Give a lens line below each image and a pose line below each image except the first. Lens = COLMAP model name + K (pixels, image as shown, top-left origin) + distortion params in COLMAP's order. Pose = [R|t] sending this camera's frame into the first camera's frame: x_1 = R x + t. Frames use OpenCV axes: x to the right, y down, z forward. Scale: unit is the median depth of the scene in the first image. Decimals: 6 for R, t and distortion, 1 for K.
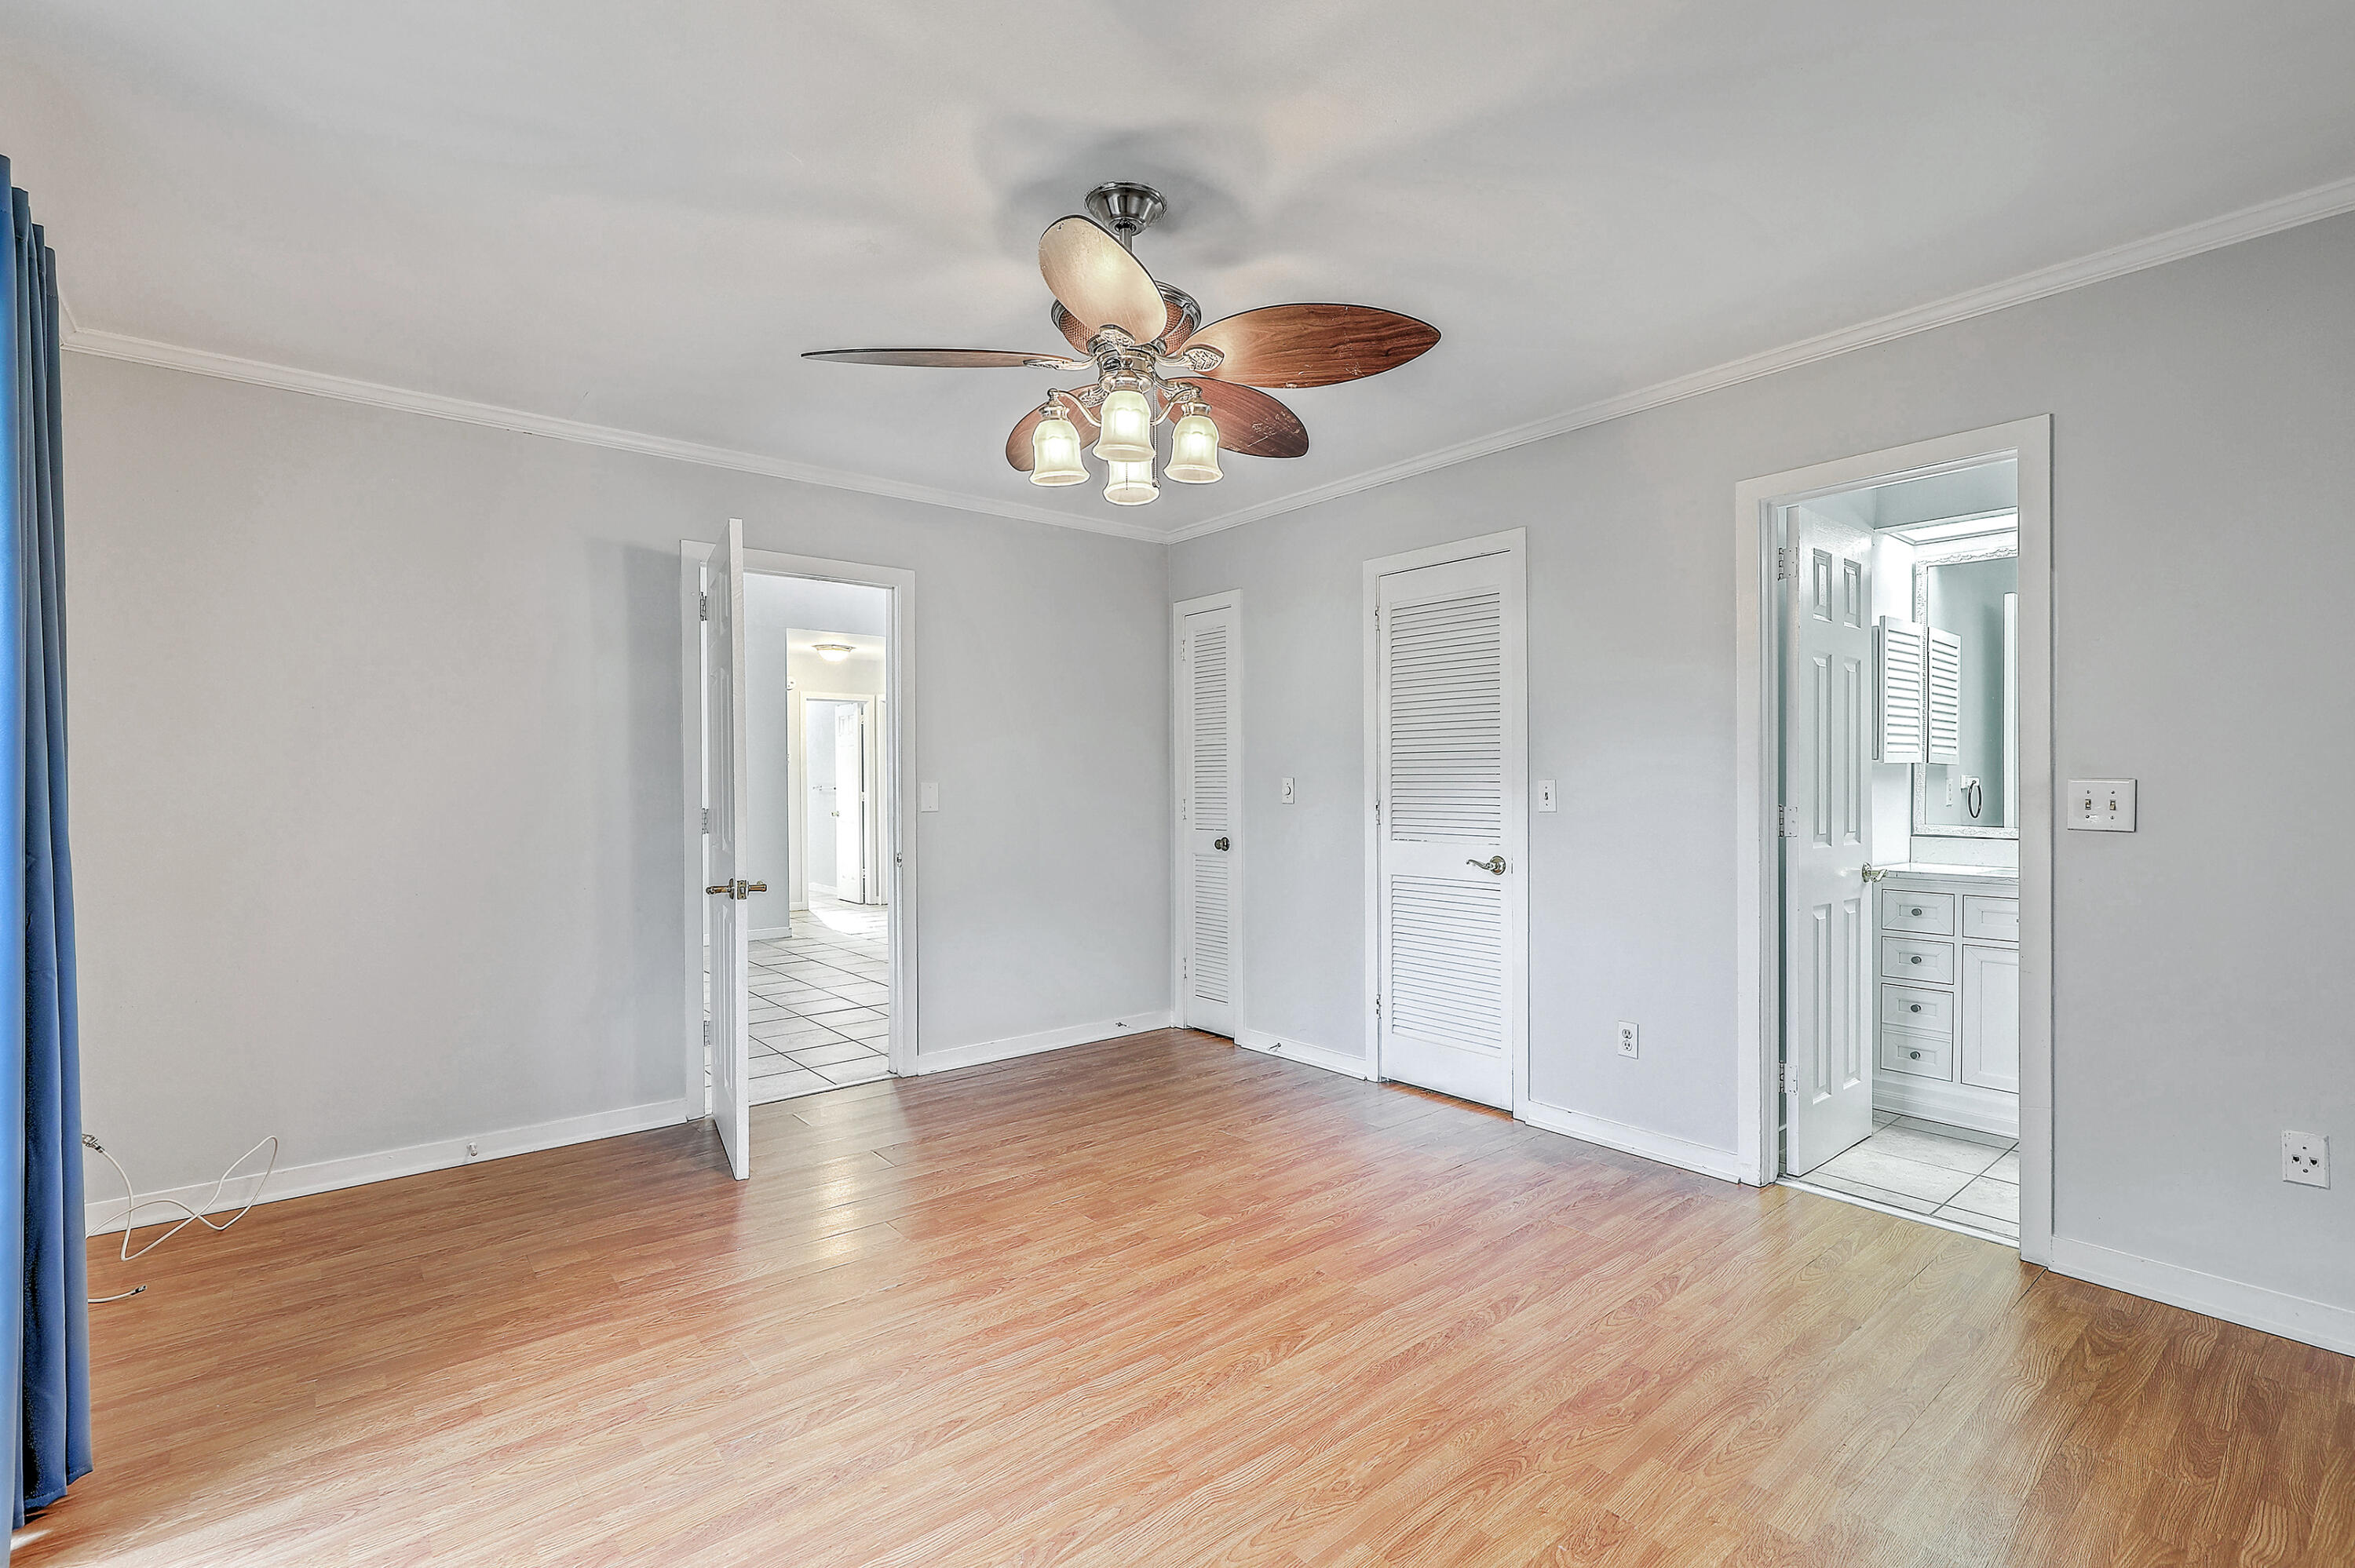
lens RADIAL K [[1065.9, 0, 1182.9], [0, 1065.9, 790.8], [0, 0, 1]] dist [0.001742, 0.001654]
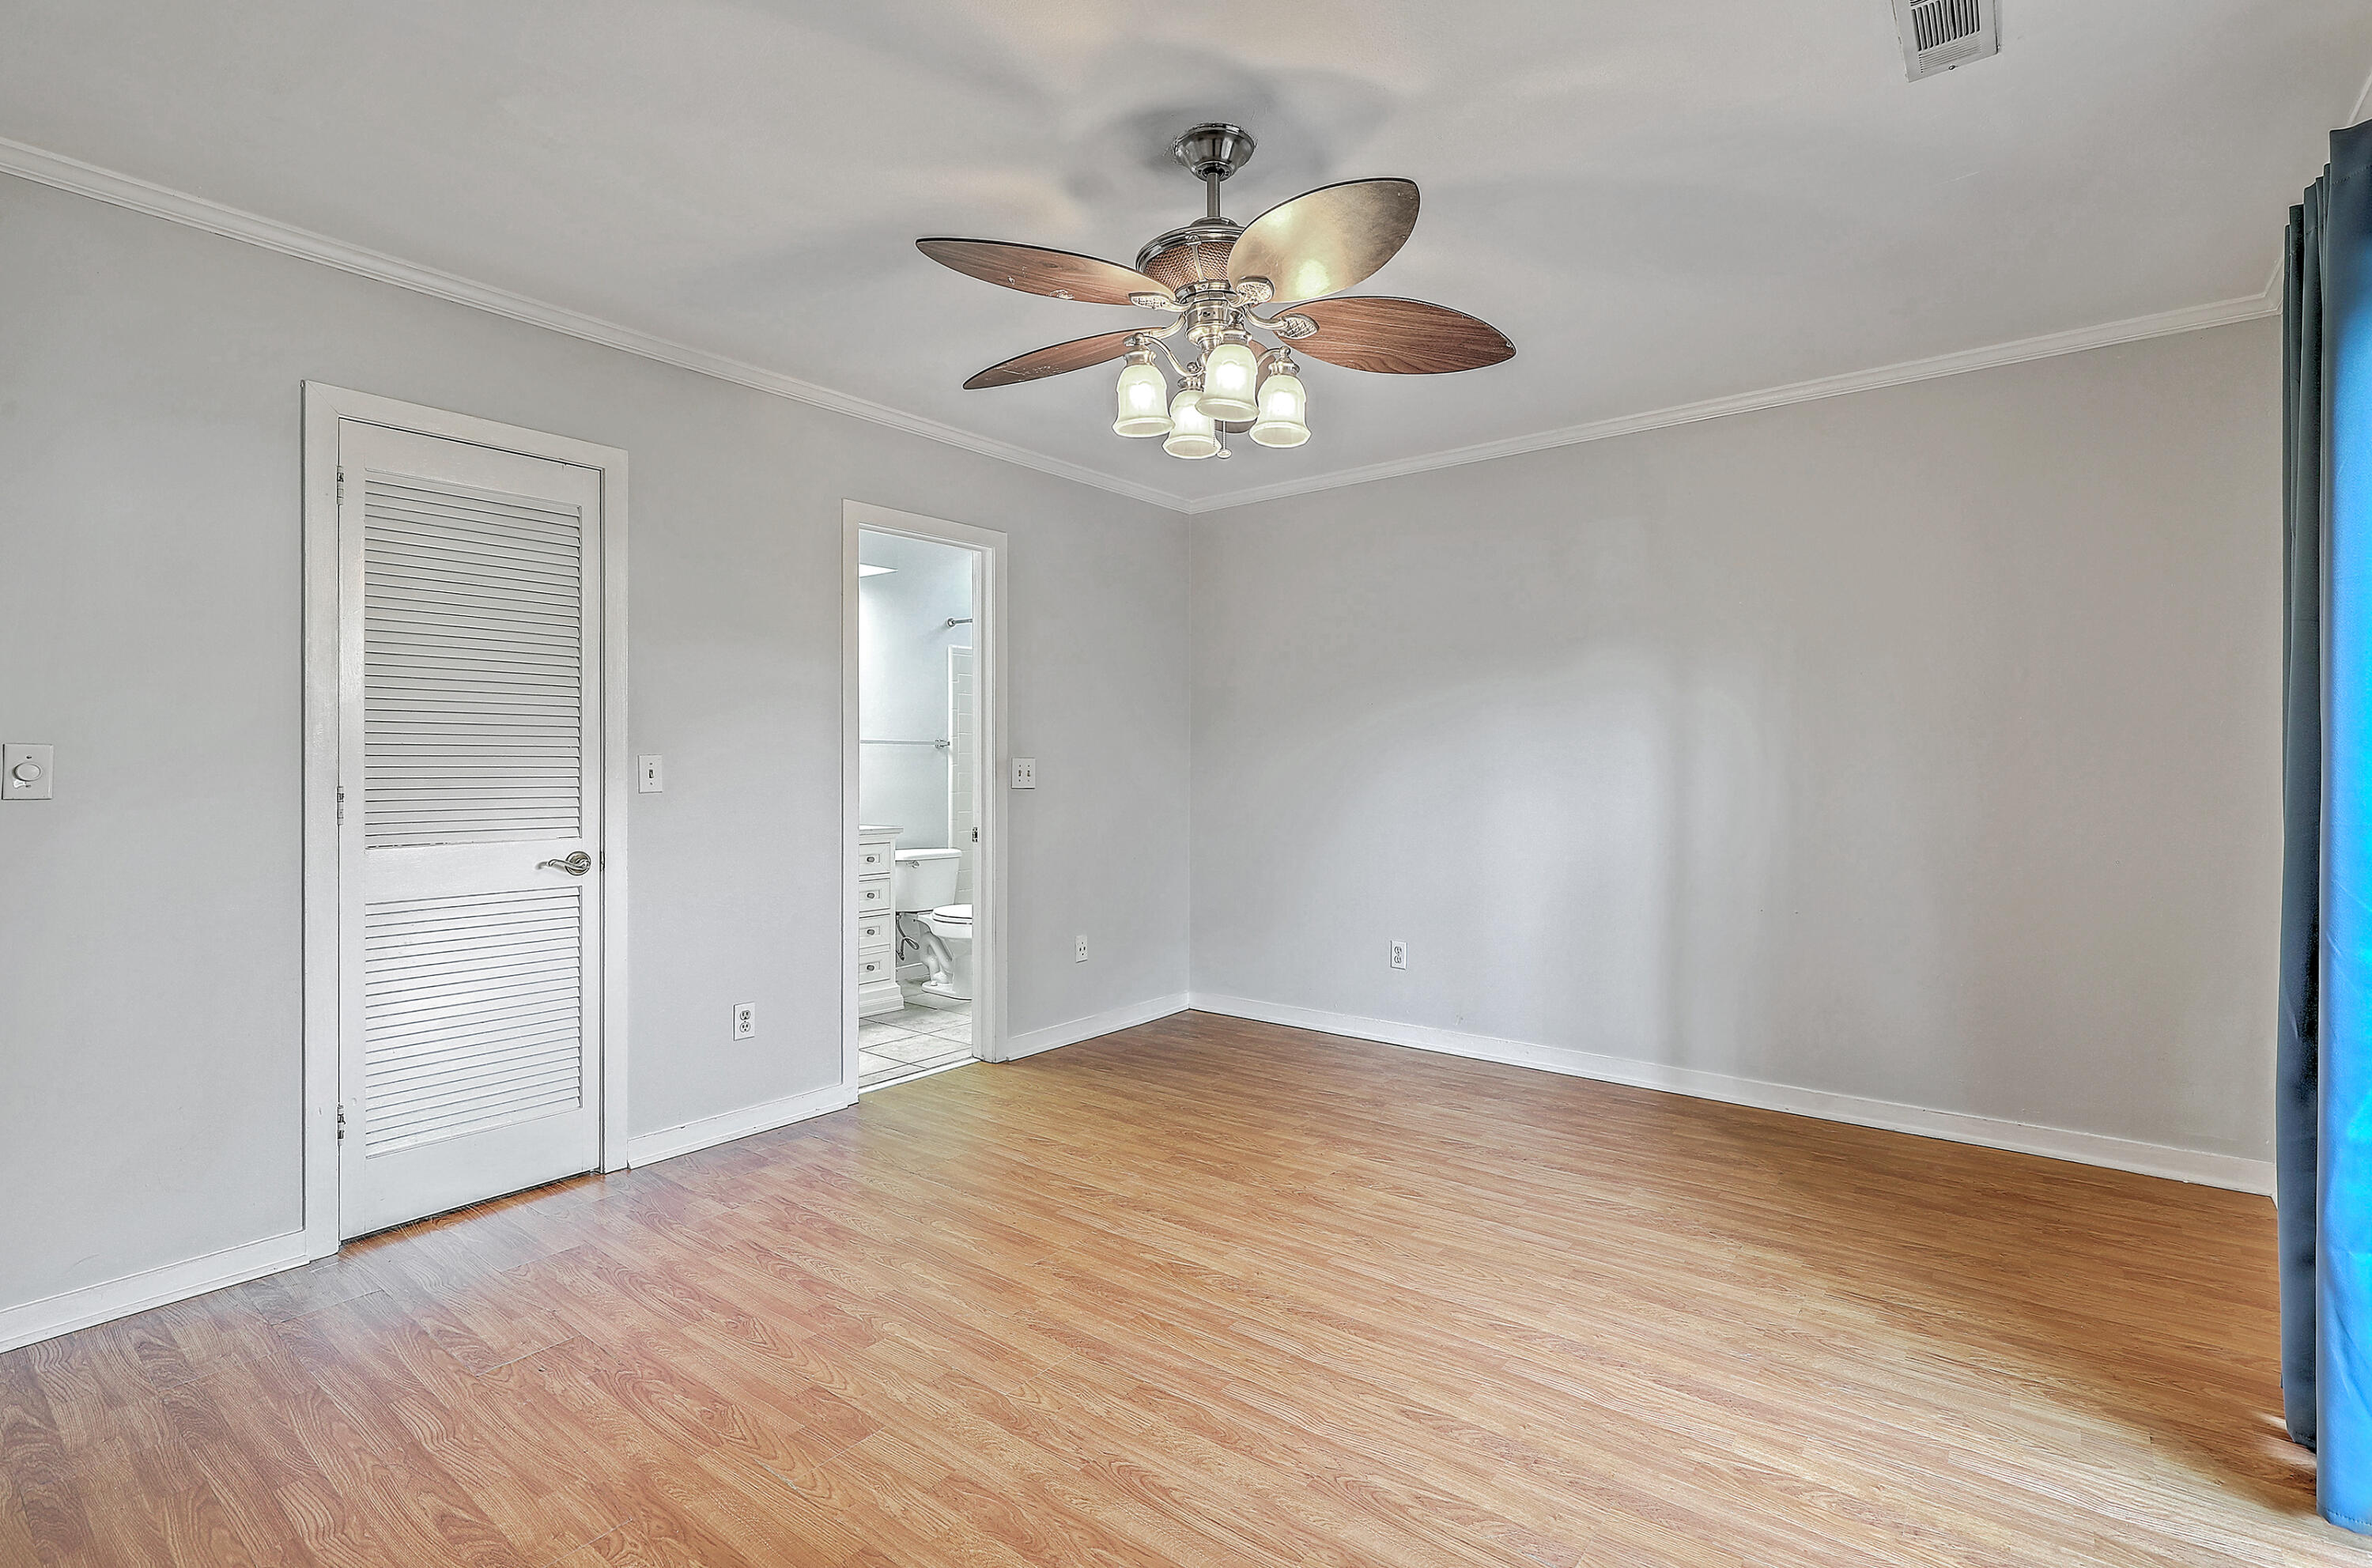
lens RADIAL K [[1079.3, 0, 1223.4], [0, 1079.3, 758.6], [0, 0, 1]] dist [0.002576, 0.000487]
pose [[-0.231887, 0.007633, 0.972713, -0.824383], [0.008346, 0.999948, -0.005858, 0.002206], [-0.972707, 0.006760, -0.231938, 1.011272]]
